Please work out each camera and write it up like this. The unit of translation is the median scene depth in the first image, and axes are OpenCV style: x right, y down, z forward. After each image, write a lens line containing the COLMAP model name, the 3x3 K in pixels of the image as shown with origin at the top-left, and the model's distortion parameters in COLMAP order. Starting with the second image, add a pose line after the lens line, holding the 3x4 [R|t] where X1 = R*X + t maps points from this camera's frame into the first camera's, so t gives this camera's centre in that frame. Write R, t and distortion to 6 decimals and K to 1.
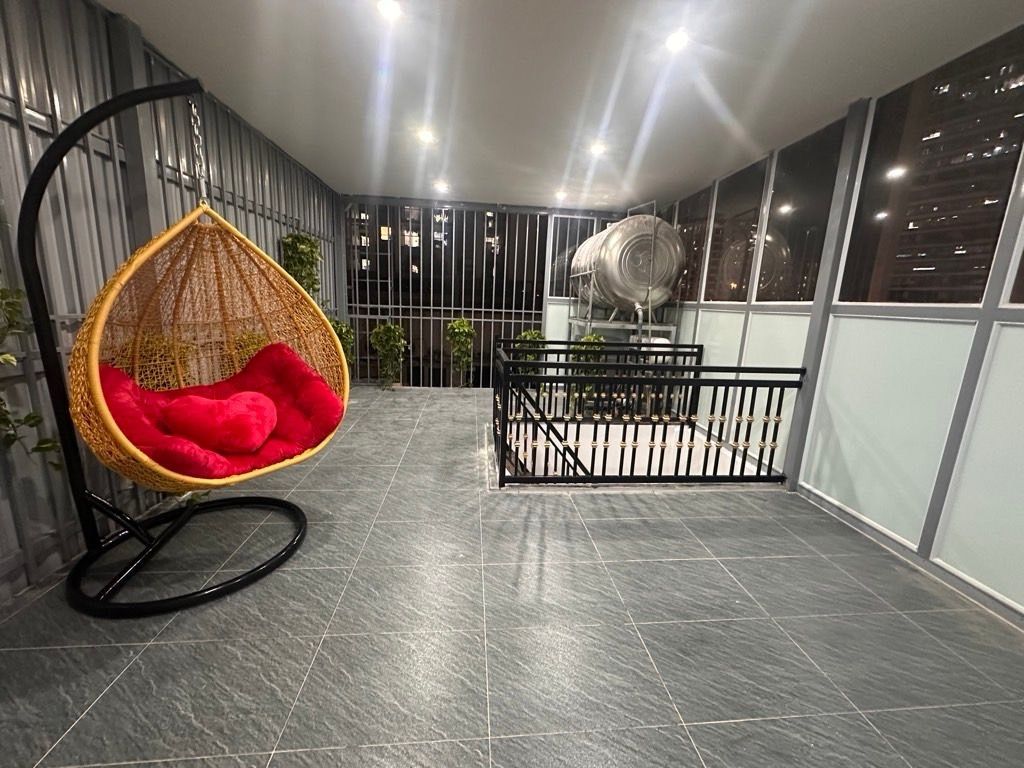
lens RADIAL K [[407.7, 0, 512.0], [0, 407.7, 384.0], [0, 0, 1]] dist [-0.001547, 0.000655]
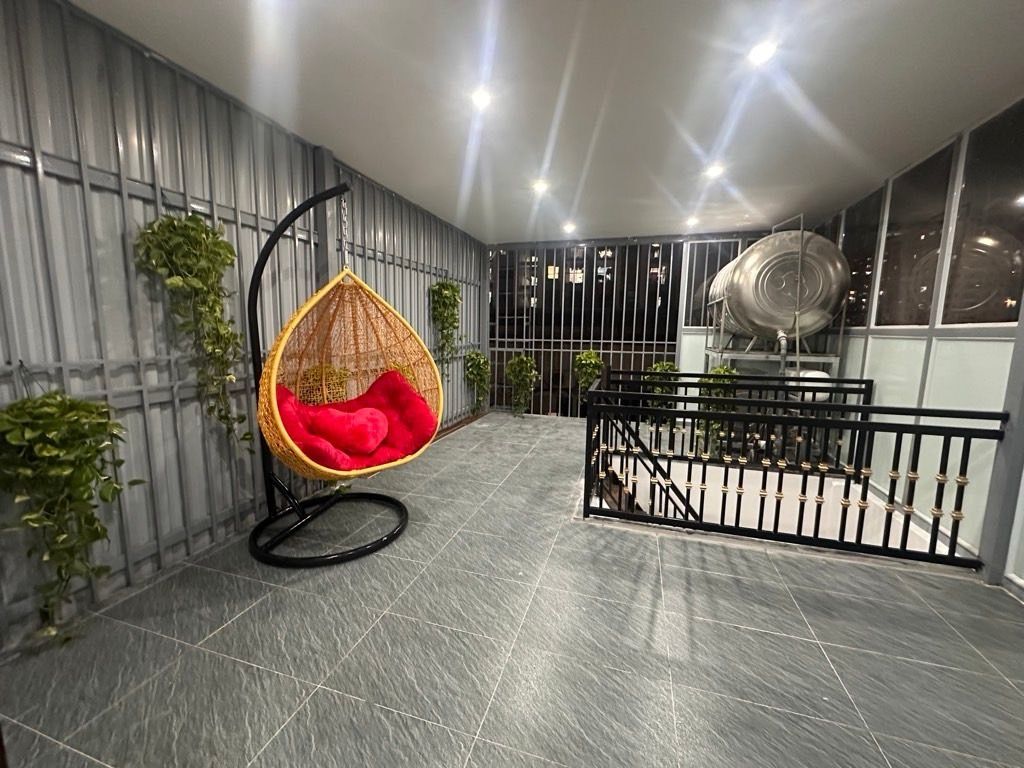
lens RADIAL K [[407.7, 0, 512.0], [0, 407.7, 384.0], [0, 0, 1]] dist [-0.001547, 0.000655]
pose [[0.922709, 0.022188, -0.384858, 0.150657], [-0.052504, 0.996273, -0.068442, 0.005126], [0.381905, 0.083359, 0.920435, -0.008423]]
